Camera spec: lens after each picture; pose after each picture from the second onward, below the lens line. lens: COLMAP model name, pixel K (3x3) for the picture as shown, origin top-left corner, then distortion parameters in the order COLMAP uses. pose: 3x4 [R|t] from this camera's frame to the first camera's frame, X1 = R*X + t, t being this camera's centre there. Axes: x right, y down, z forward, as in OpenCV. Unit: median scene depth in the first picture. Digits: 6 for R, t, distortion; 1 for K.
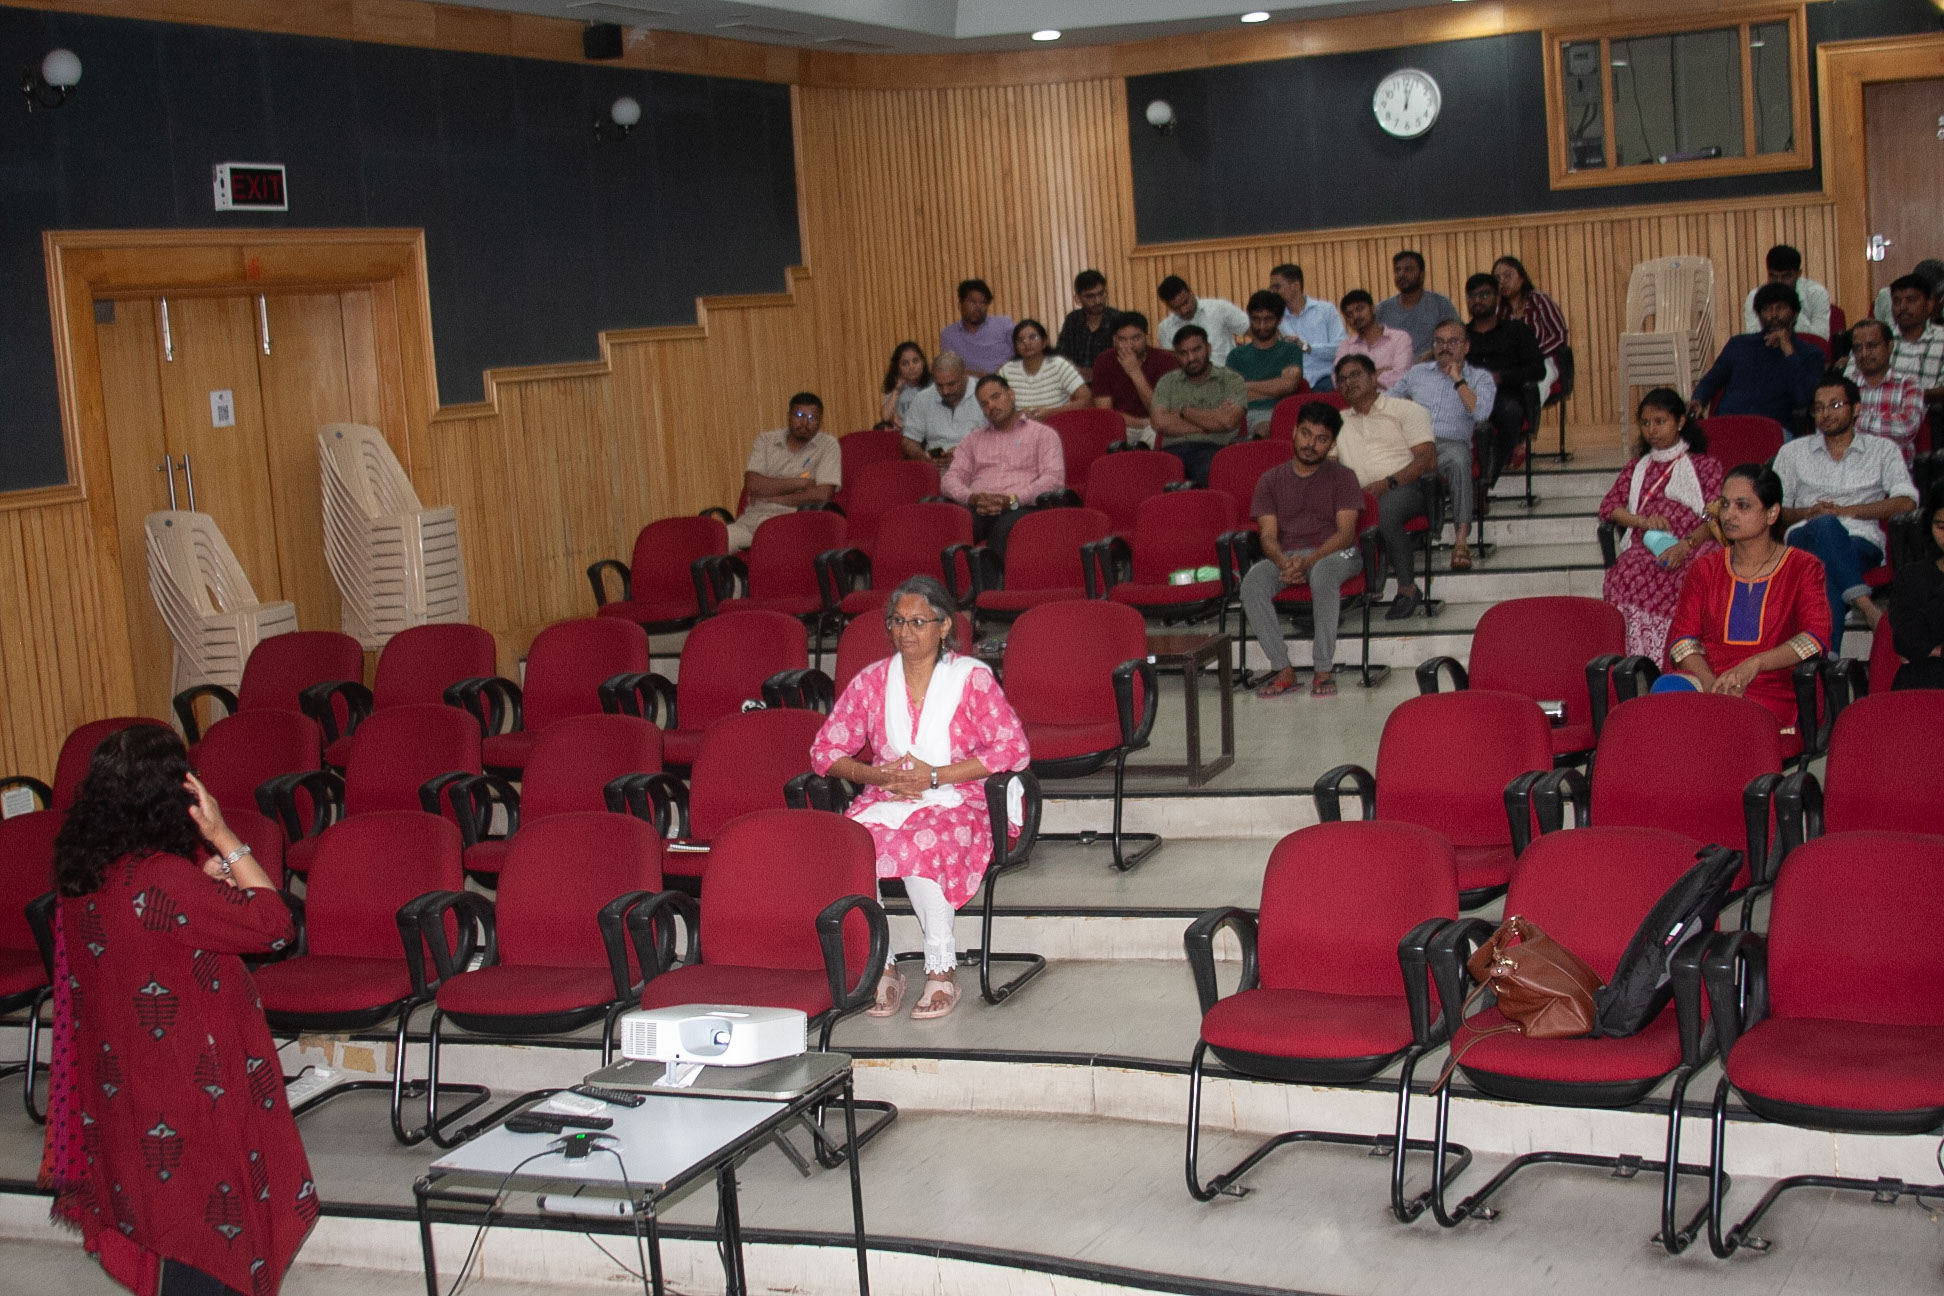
lens RADIAL K [[2570.9, 0, 972.7], [0, 2570.9, 611.8], [0, 0, 1]] dist [-0.153117, 0.155020]
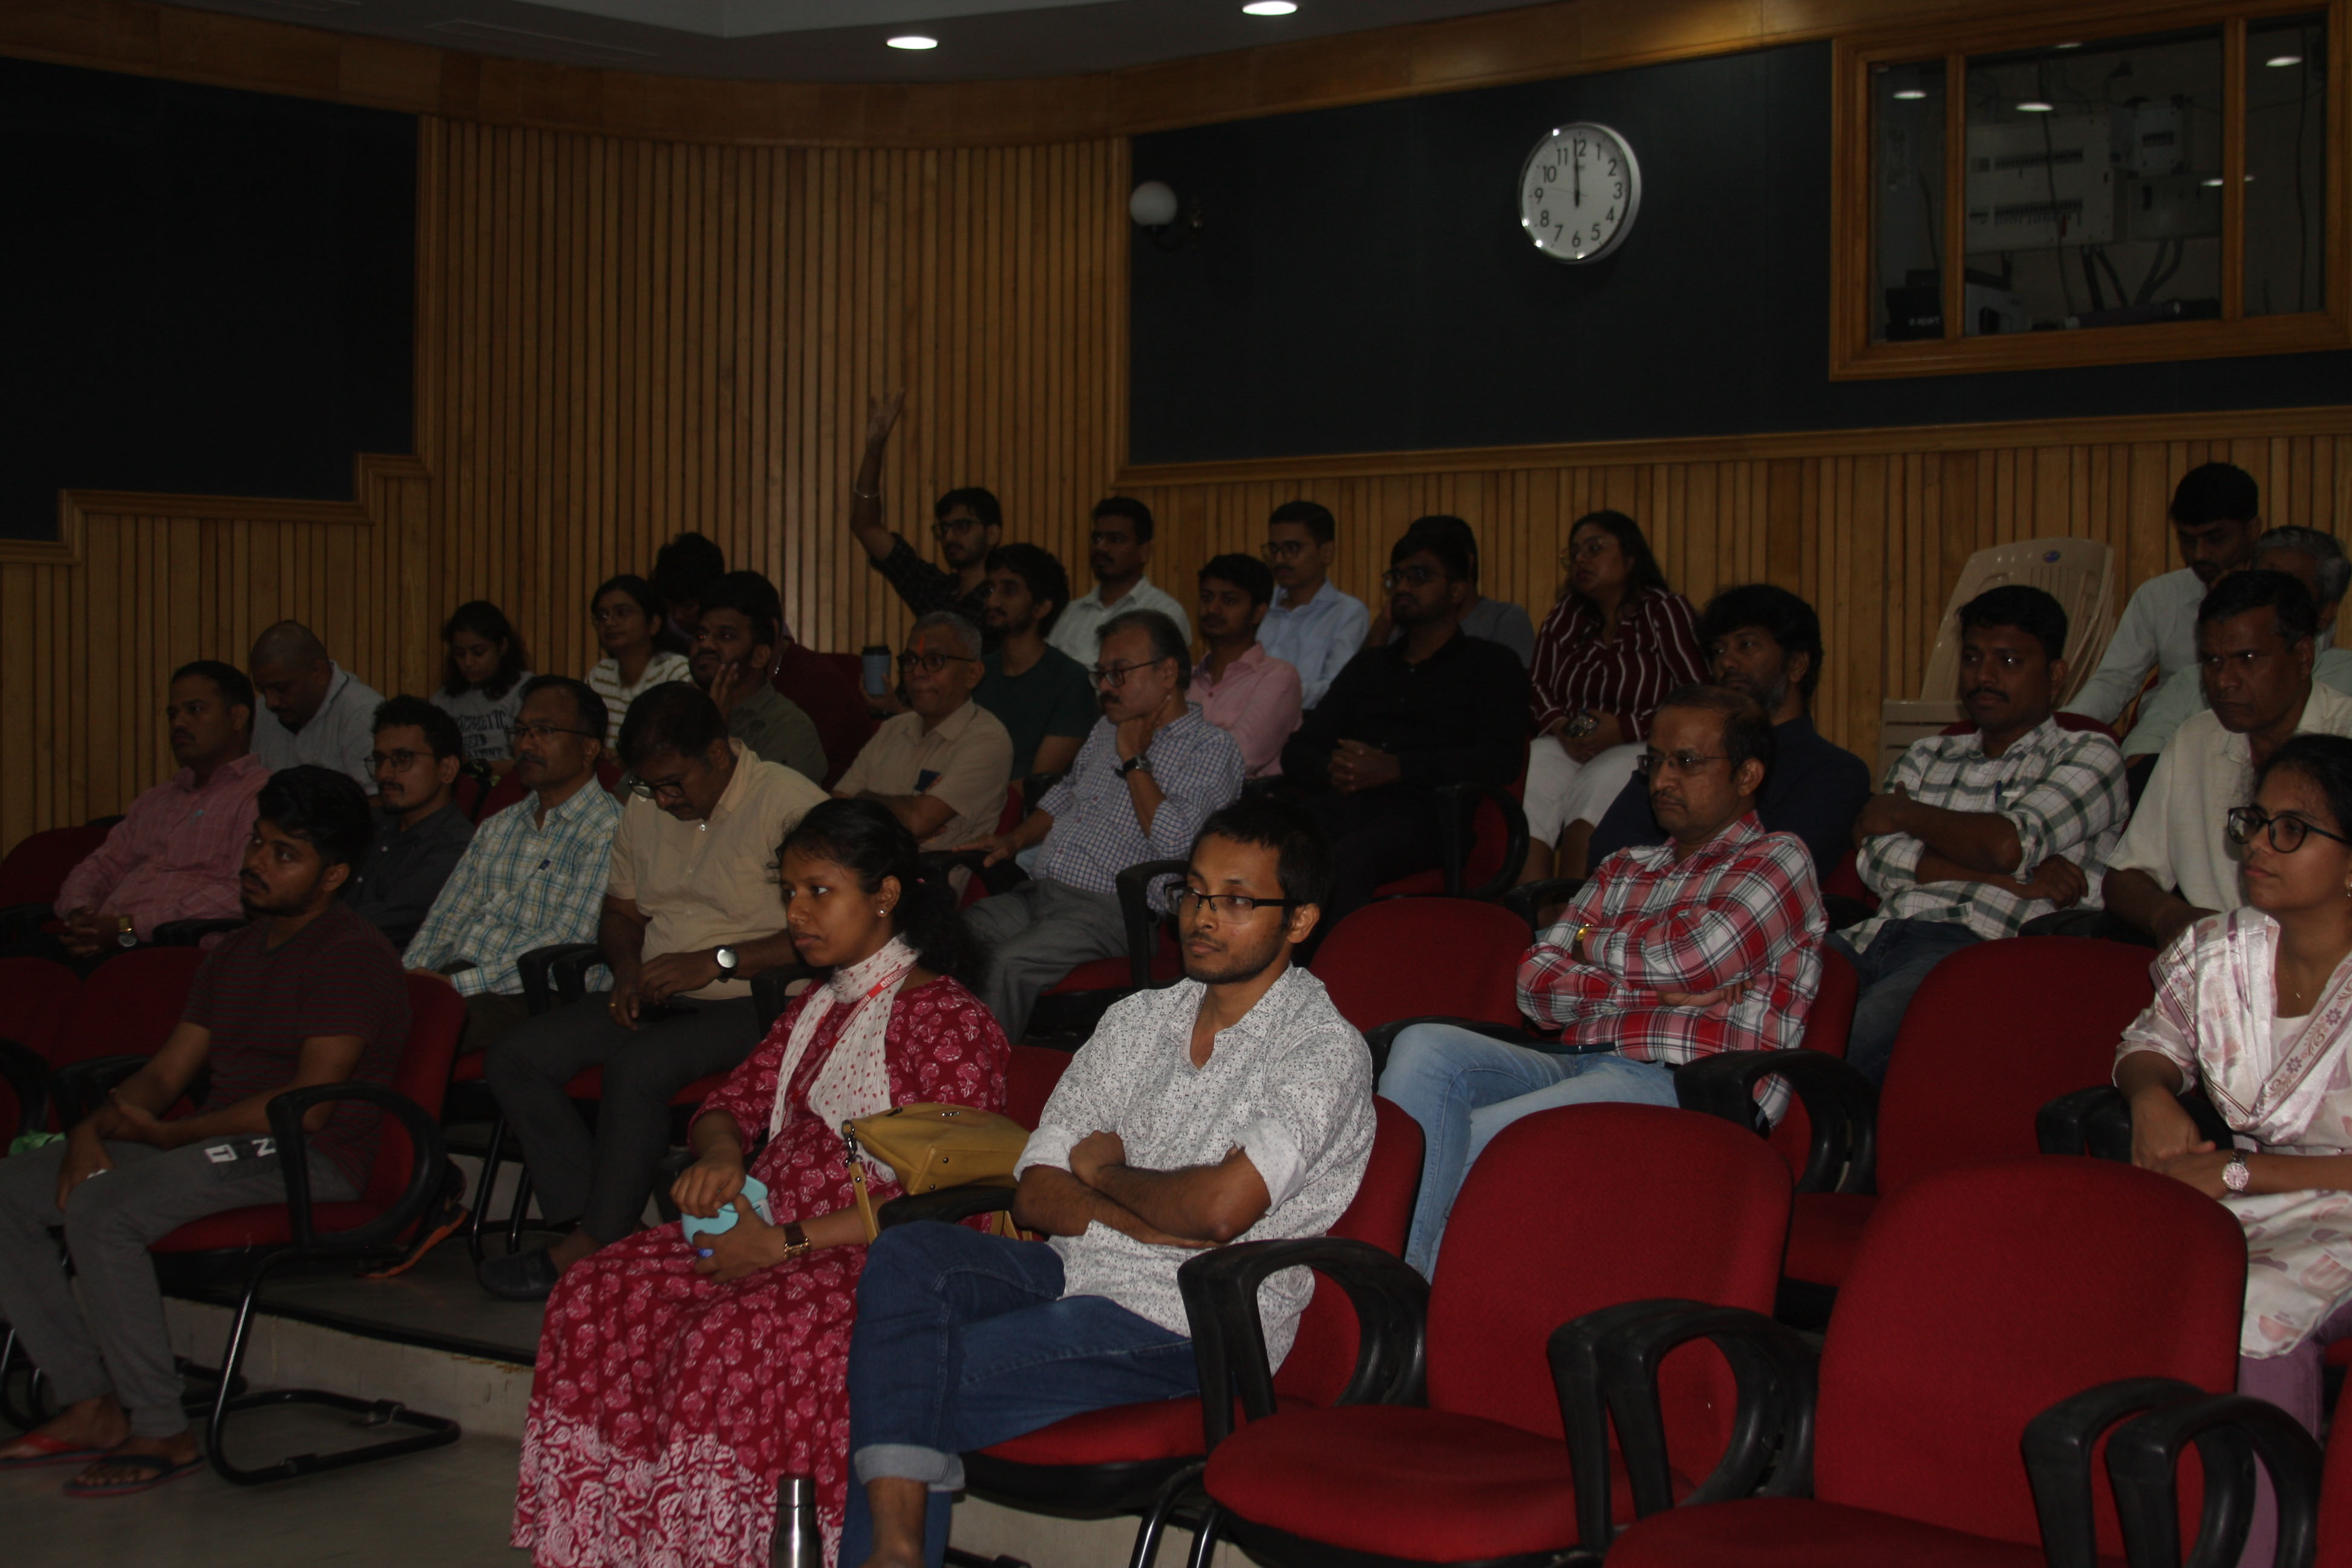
lens RADIAL K [[3533.2, 0, 1184.8], [0, 3533.2, 819.6], [0, 0, 1]] dist [-0.117771, 0.178730]
pose [[0.953700, 0.089097, -0.287259, 0.360534], [-0.106466, 0.993280, -0.045388, -0.052795], [0.281285, 0.073869, 0.956777, 0.423147]]
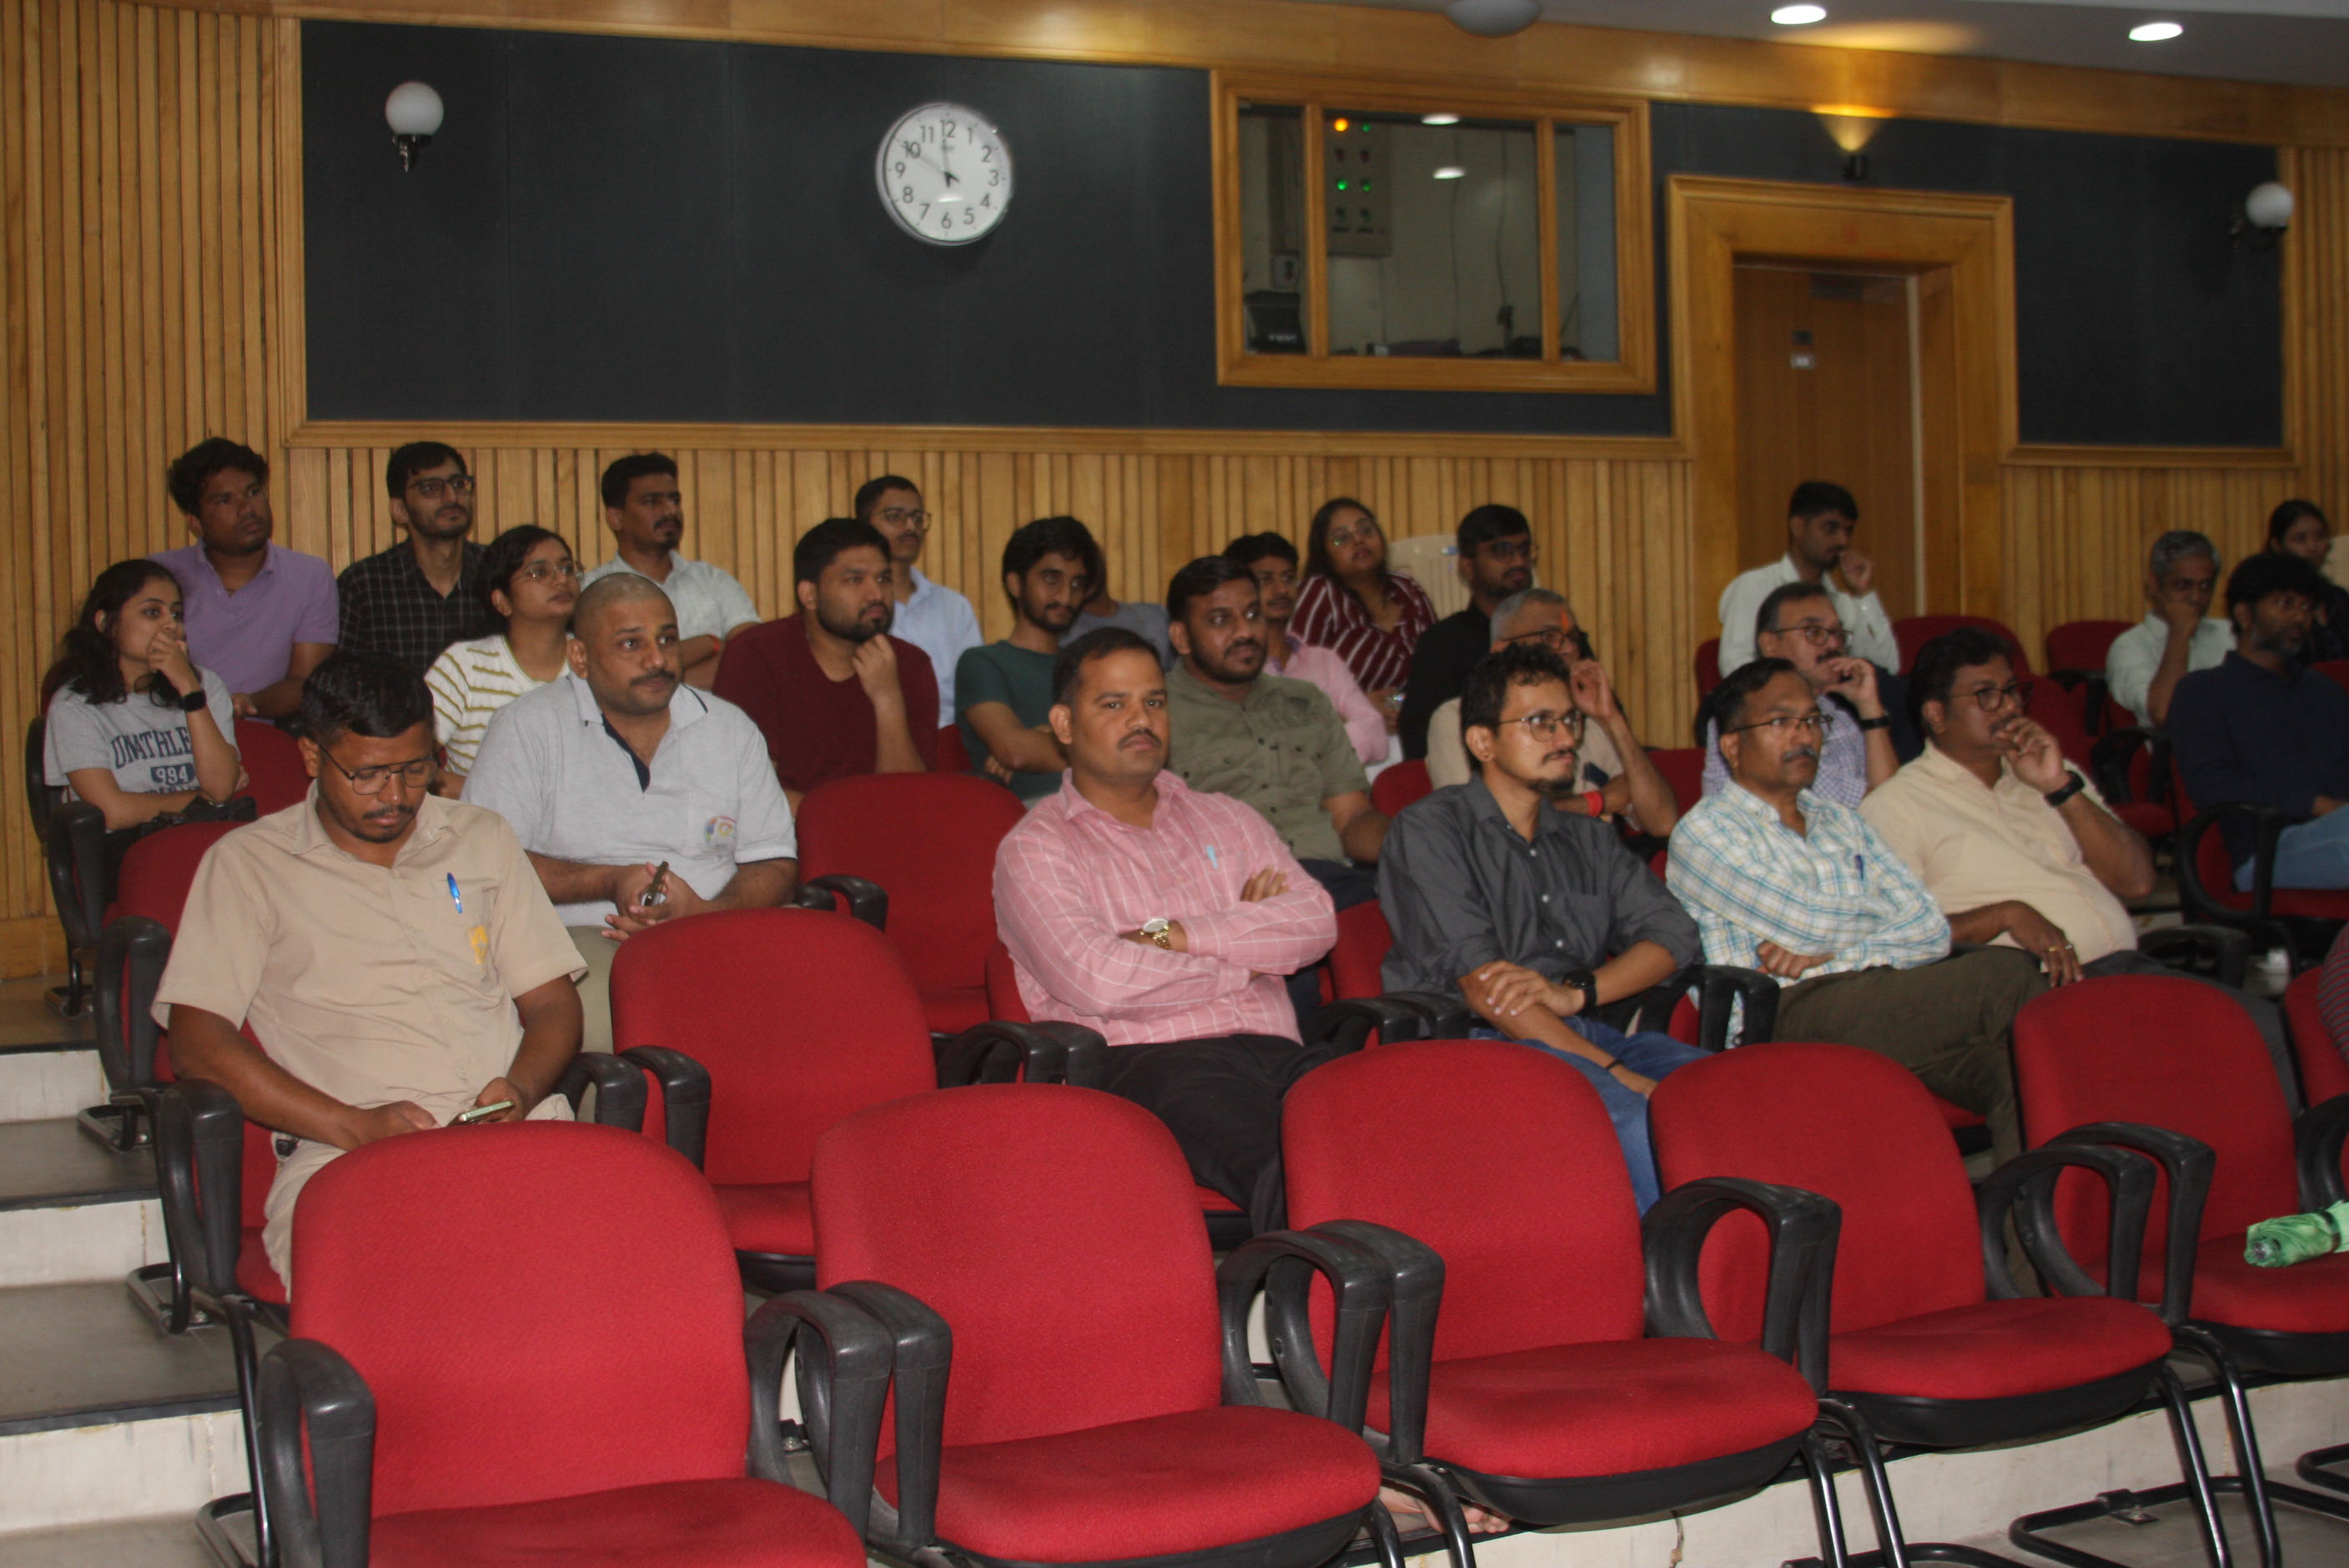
lens RADIAL K [[3106.3, 0, 1175.3], [0, 3106.3, 740.2], [0, 0, 1]] dist [-0.153117, 0.155020]
pose [[0.659719, 0.045989, 0.750104, -0.273518], [0.053183, 0.992766, -0.107641, -0.036851], [-0.749628, 0.110906, 0.652501, 0.725258]]
